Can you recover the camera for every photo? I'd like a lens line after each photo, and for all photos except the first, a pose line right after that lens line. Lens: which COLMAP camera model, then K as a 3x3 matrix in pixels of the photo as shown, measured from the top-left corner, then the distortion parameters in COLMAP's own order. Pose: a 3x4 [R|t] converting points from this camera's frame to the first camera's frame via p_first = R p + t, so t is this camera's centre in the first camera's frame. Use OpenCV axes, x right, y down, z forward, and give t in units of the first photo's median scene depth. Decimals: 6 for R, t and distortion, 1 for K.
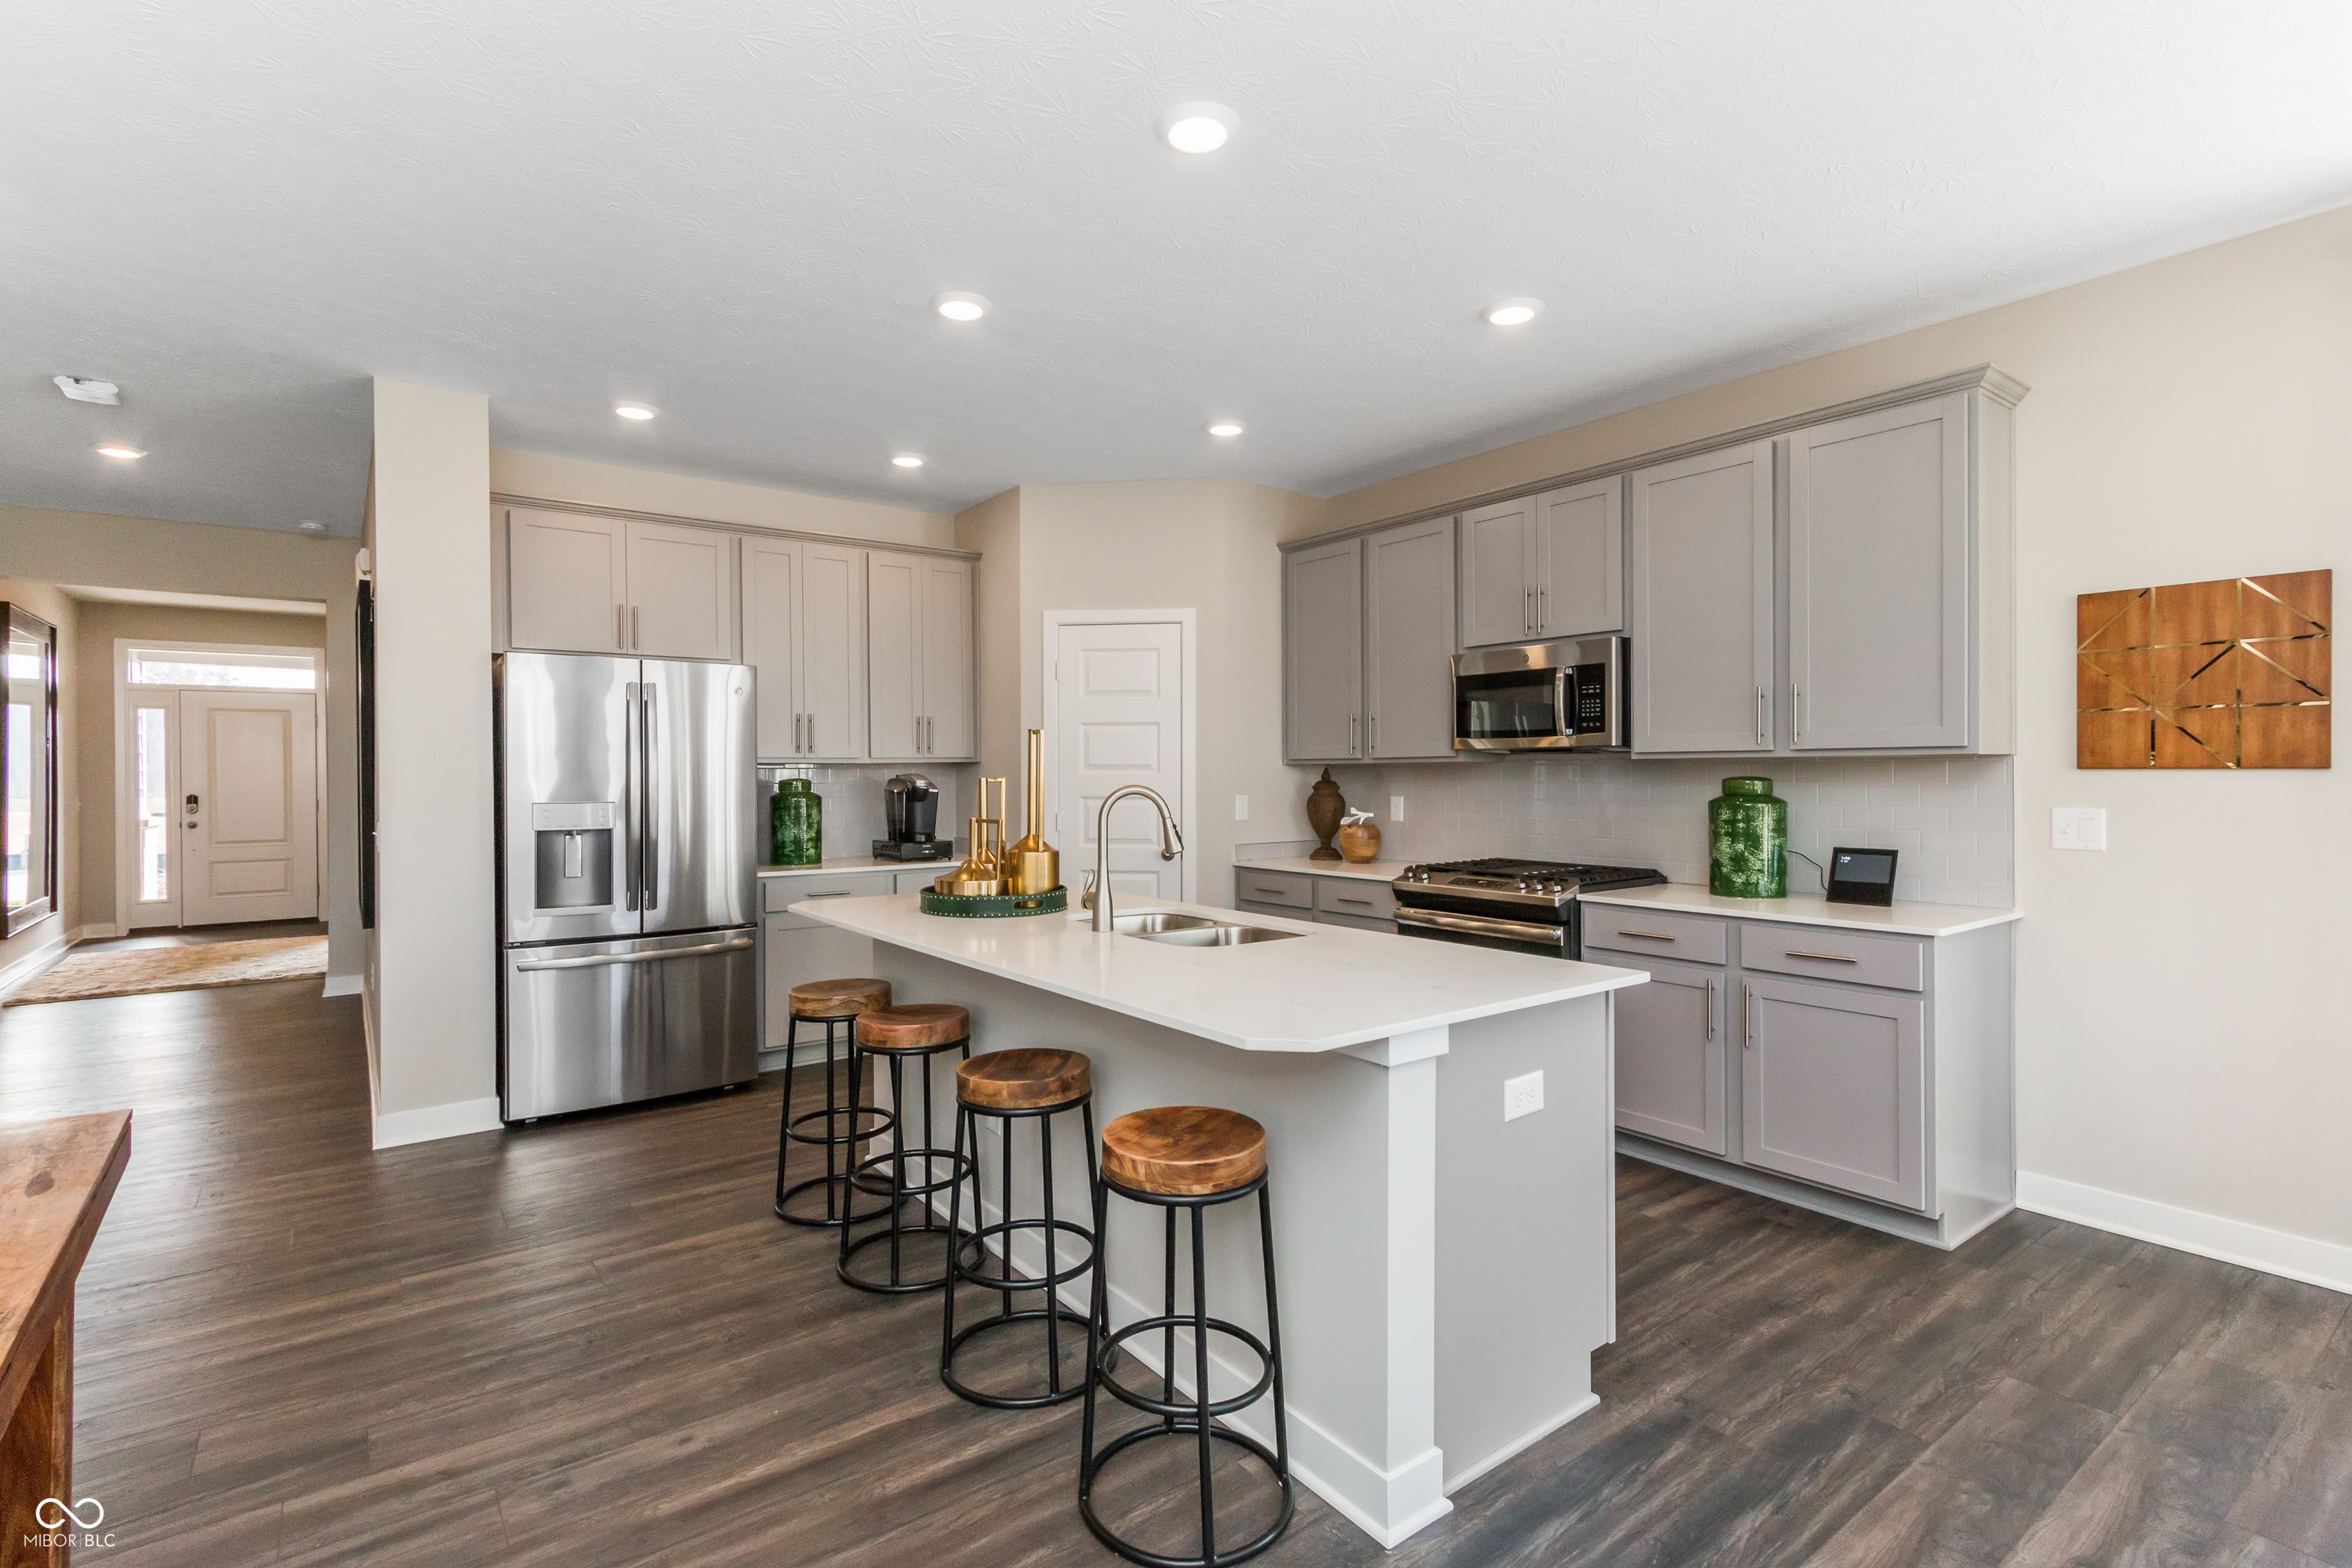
lens RADIAL K [[1110.4, 0, 1177.5], [0, 1110.4, 783.8], [0, 0, 1]] dist [0.024480, -0.001221]
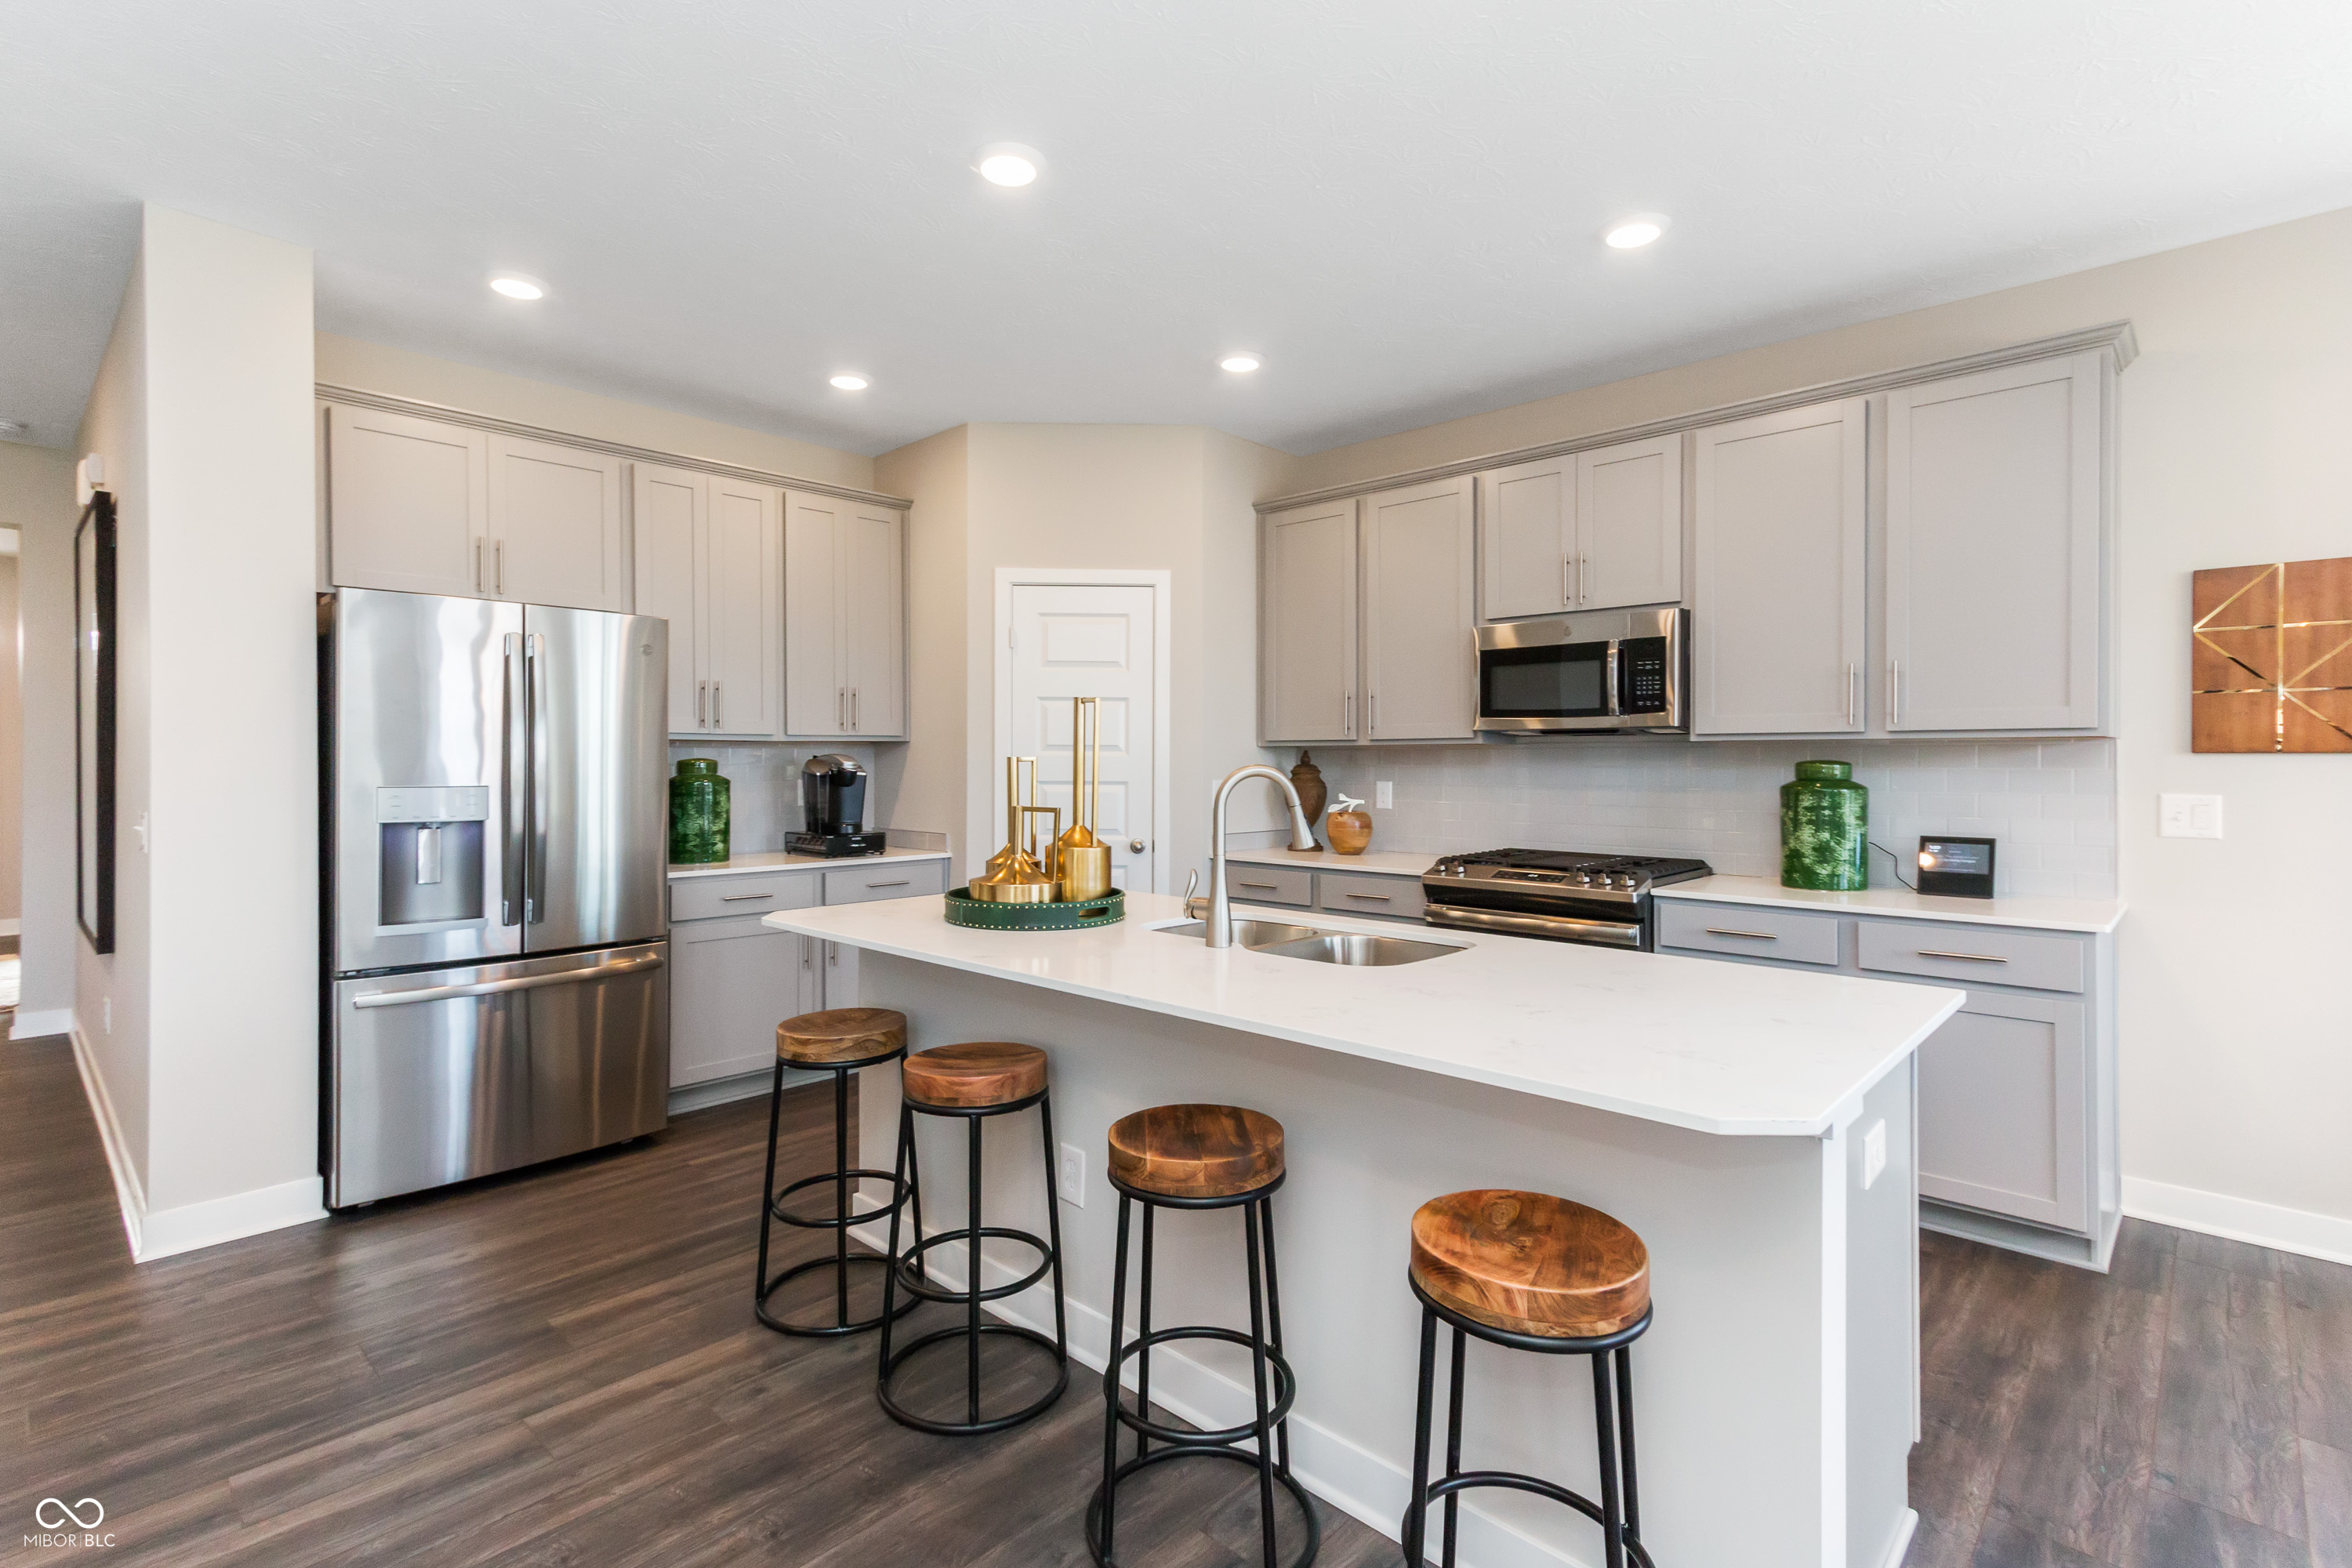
lens RADIAL K [[1110.4, 0, 1167.0], [0, 1110.4, 767.3], [0, 0, 1]] dist [0.024480, -0.001221]
pose [[0.986113, 0.005258, 0.165994, -0.189105], [-0.004414, 0.999975, -0.005453, 0.006825], [-0.166018, 0.004645, 0.986112, 0.172538]]
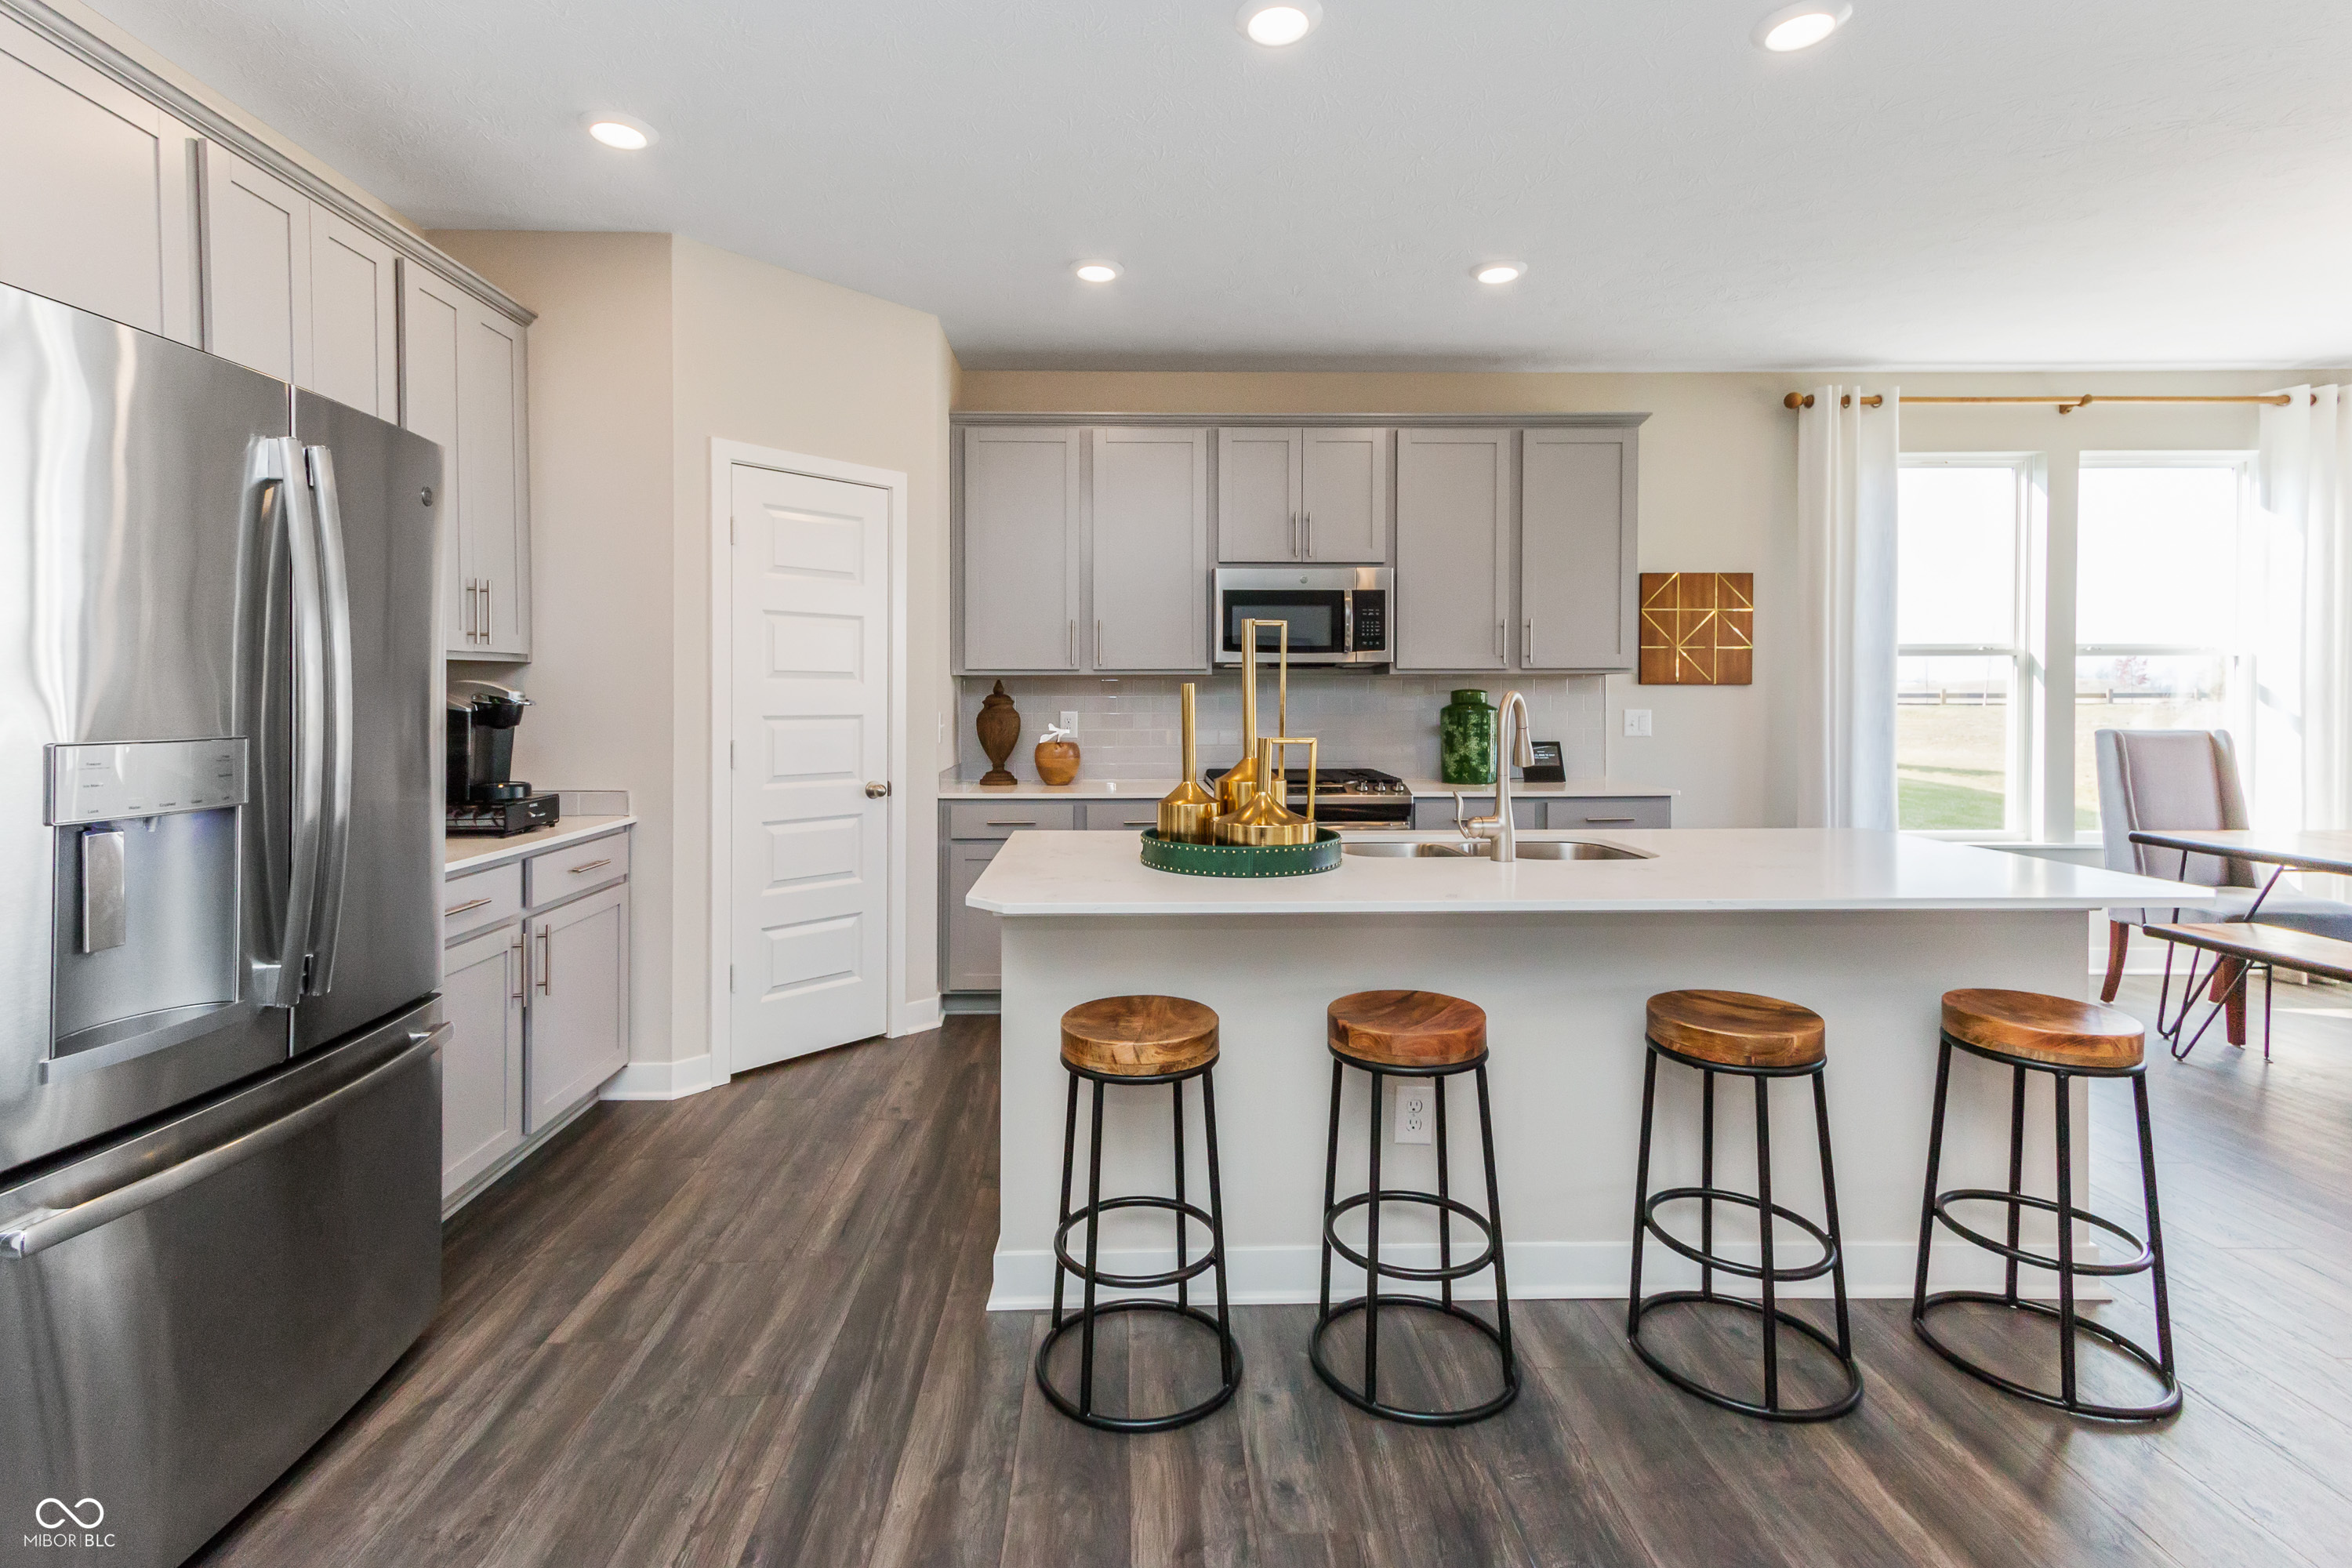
lens RADIAL K [[1110.4, 0, 1139.6], [0, 1110.4, 693.1], [0, 0, 1]] dist [0.024480, -0.001221]
pose [[0.570309, 0.004270, 0.821419, -0.754105], [0.006595, 0.999930, -0.009777, 0.007940], [-0.821404, 0.010993, 0.570241, 0.598418]]
